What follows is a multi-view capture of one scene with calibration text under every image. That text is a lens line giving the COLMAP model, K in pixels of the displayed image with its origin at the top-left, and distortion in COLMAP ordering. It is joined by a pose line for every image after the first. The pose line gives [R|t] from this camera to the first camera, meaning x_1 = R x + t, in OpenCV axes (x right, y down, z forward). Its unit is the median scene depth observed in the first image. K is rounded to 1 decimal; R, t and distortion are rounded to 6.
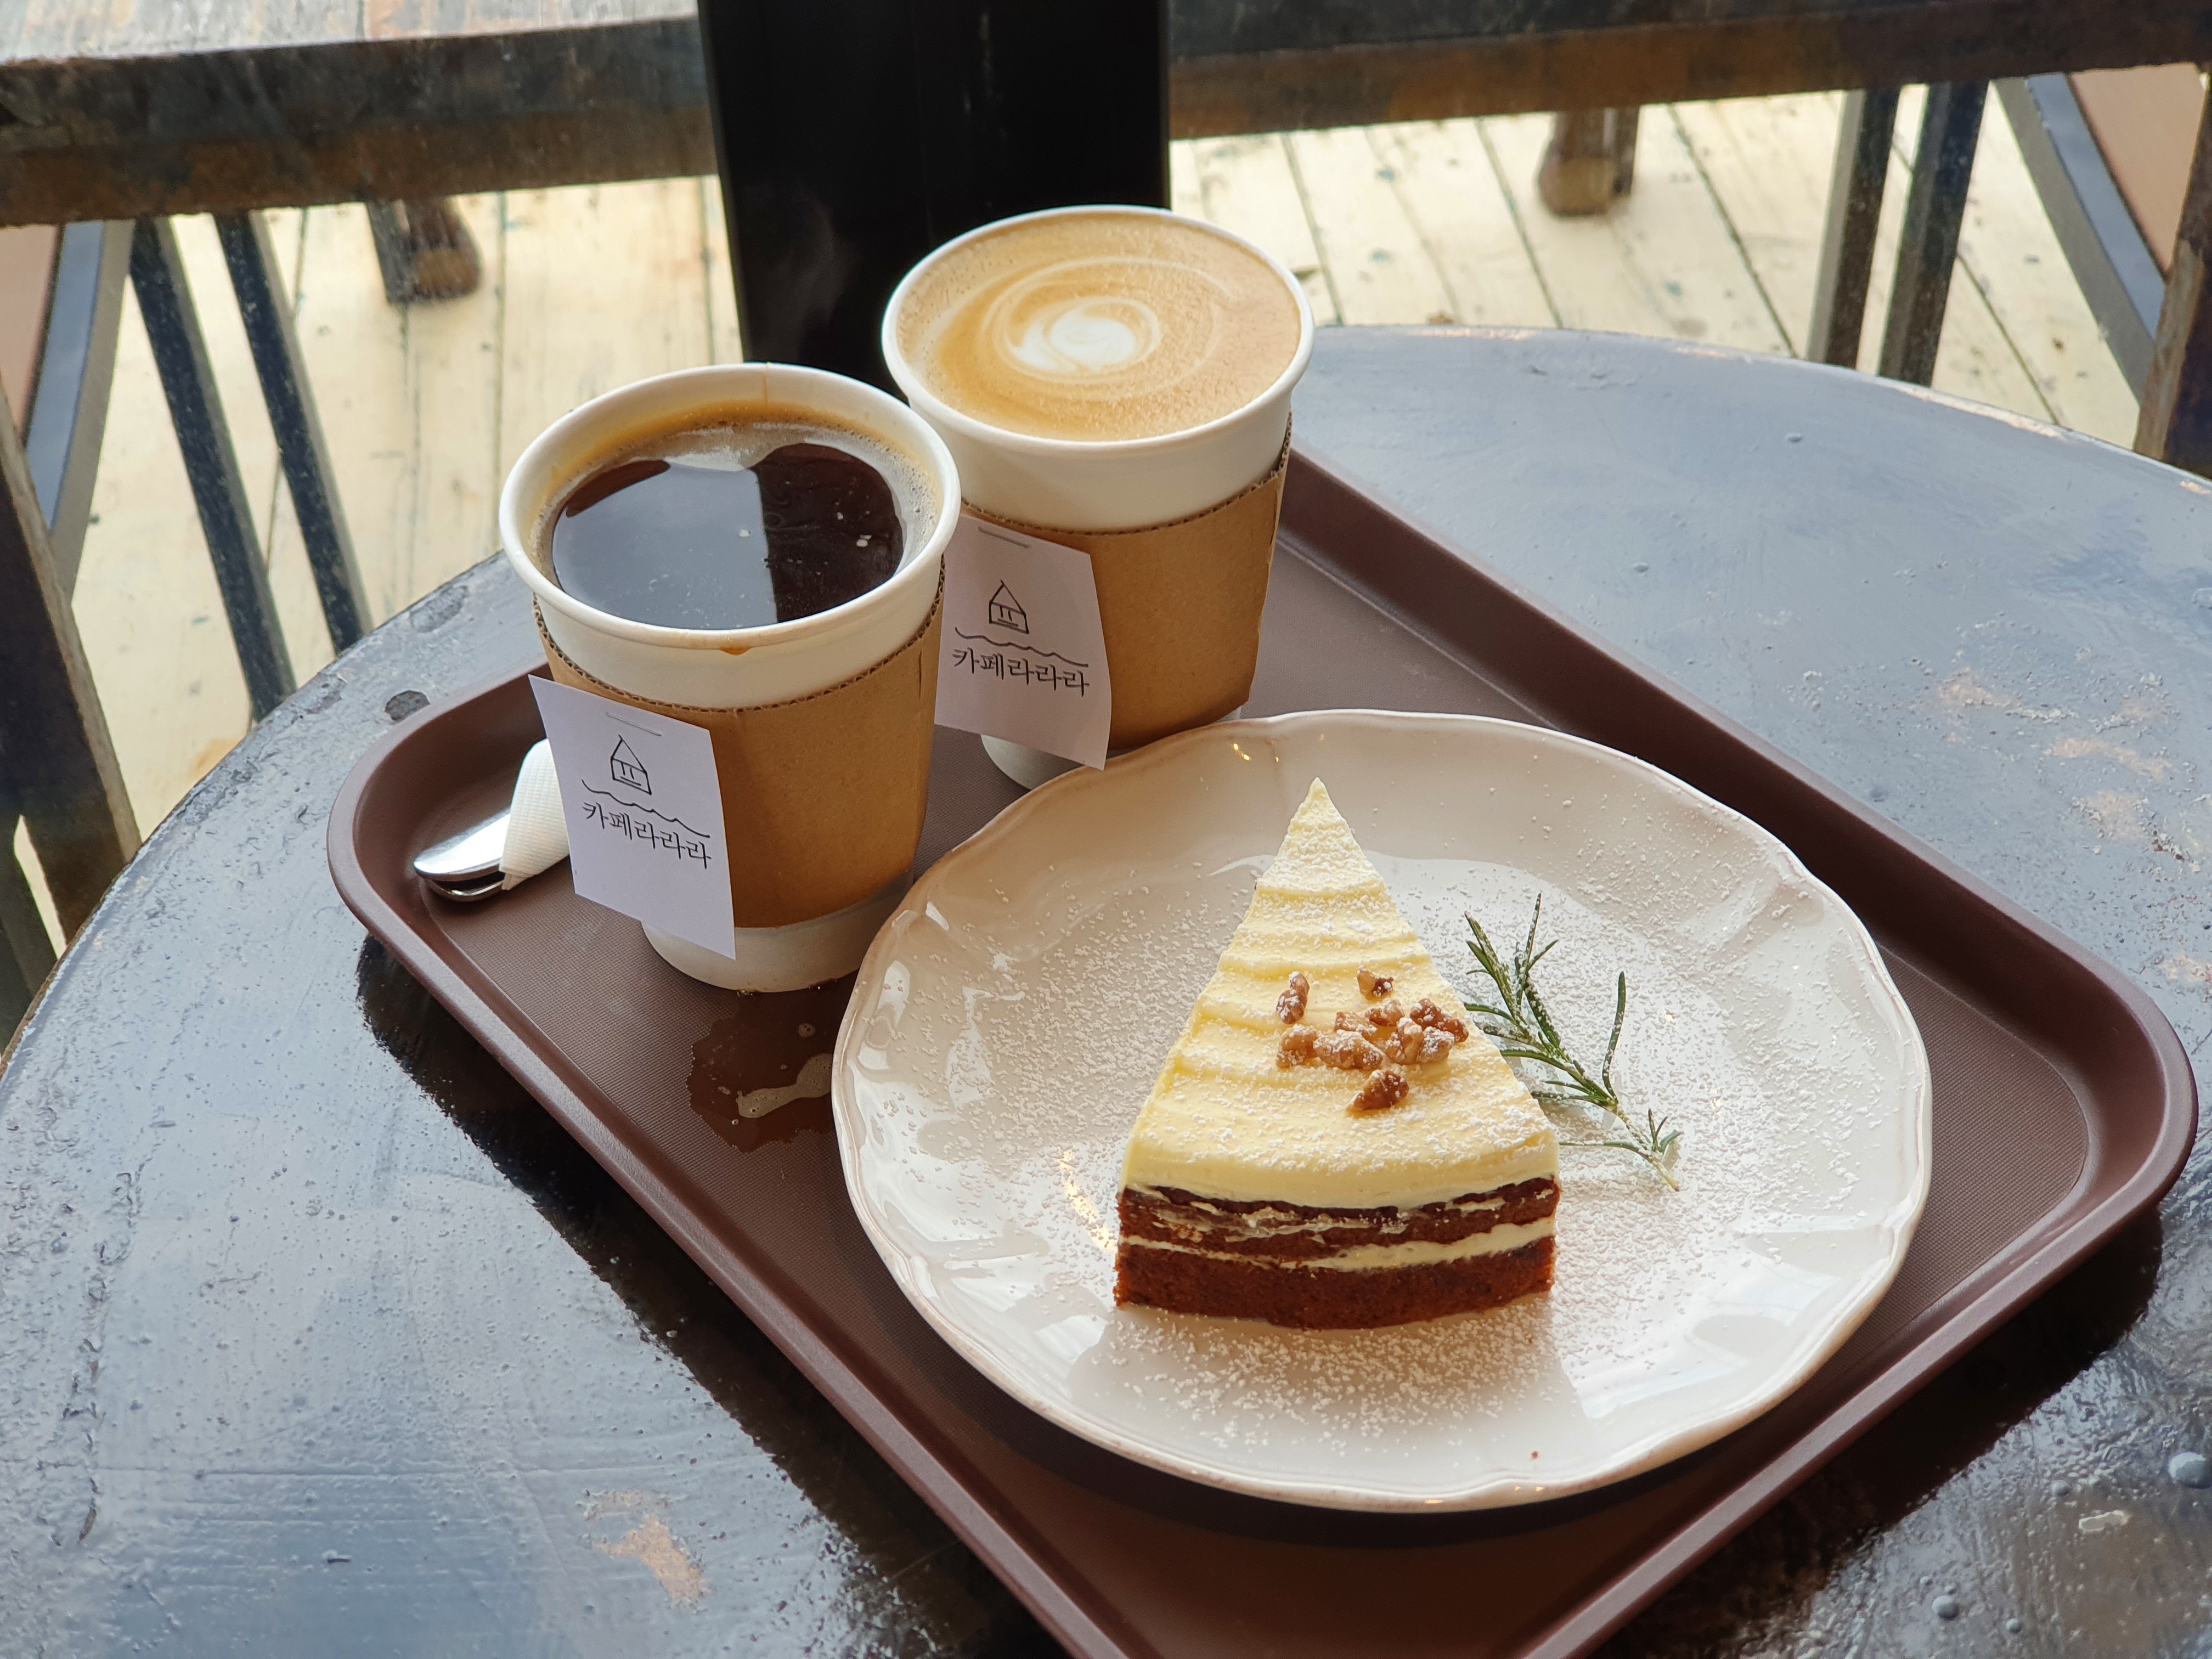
lens RADIAL K [[3317.9, 0, 1107.1], [0, 3317.9, 830.2], [0, 0, 1]] dist [-0.007687, 0.000000]
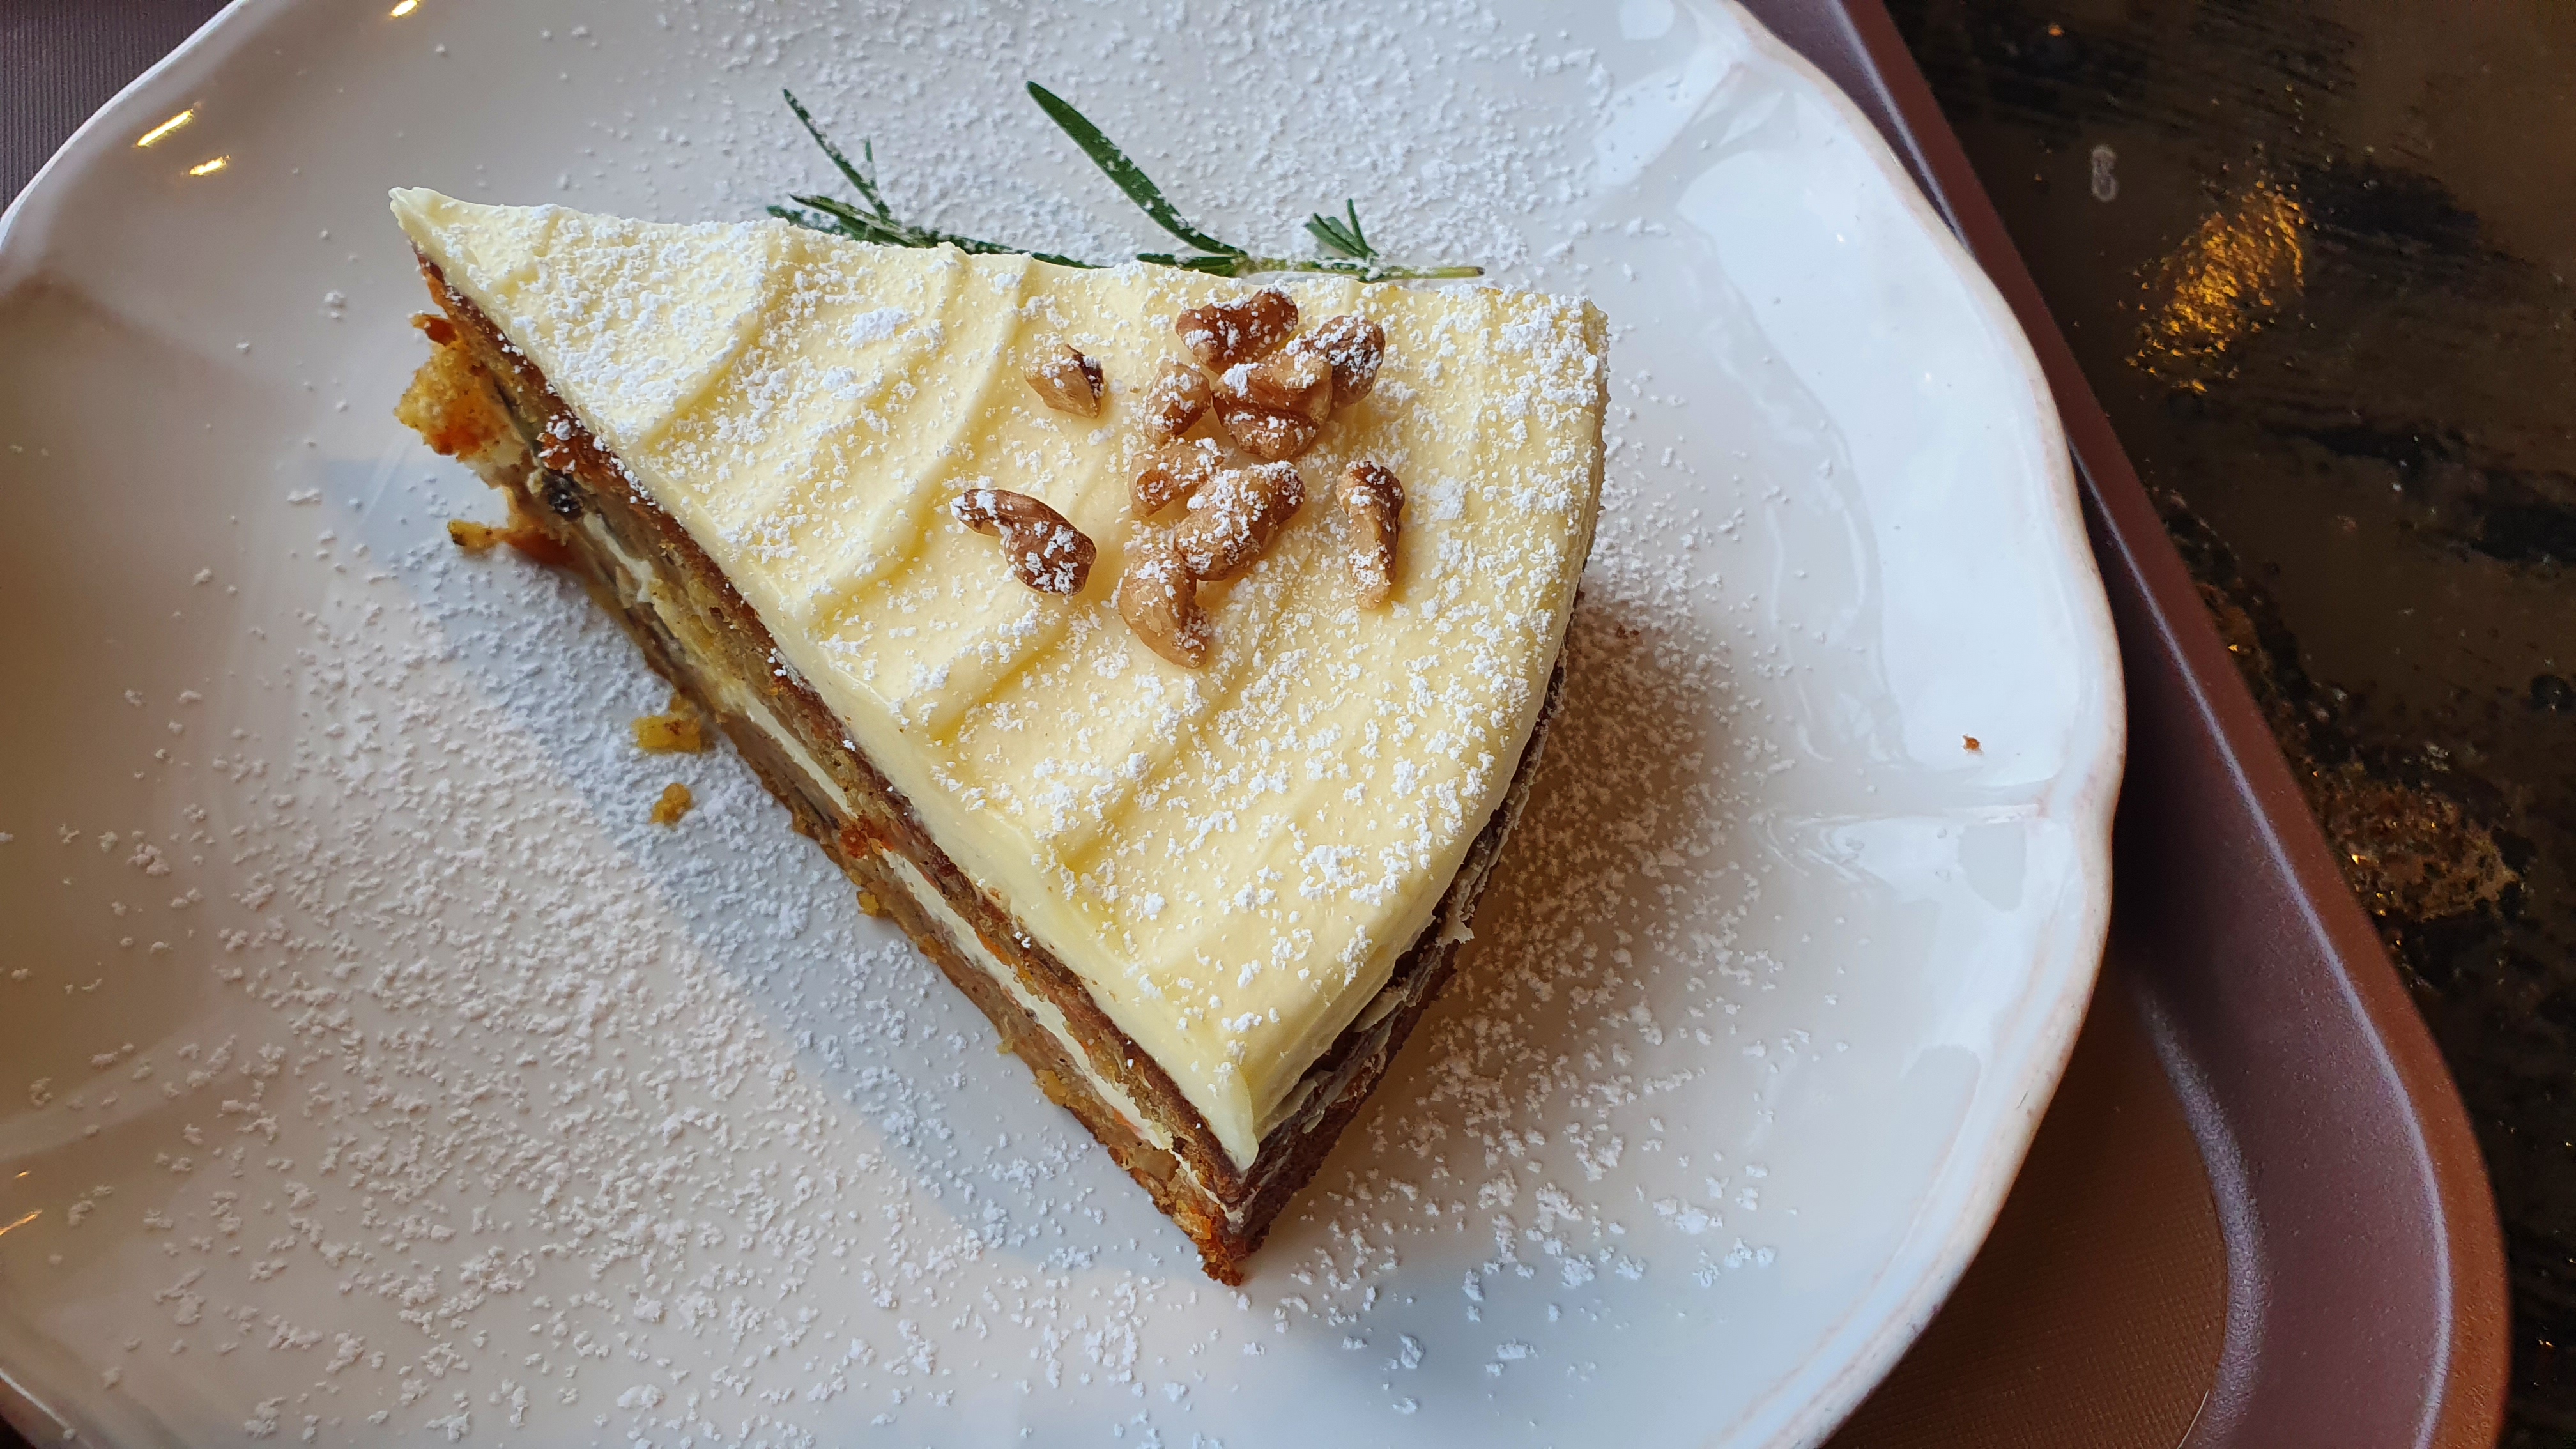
lens RADIAL K [[2101.5, 0, 1270.5], [0, 2101.5, 631.9], [0, 0, 1]] dist [0.005291, -0.003620]
pose [[0.417171, -0.765267, 0.490240, -0.068341], [0.555985, 0.641599, 0.528423, -0.063210], [-0.718922, 0.052123, 0.693133, 0.803612]]
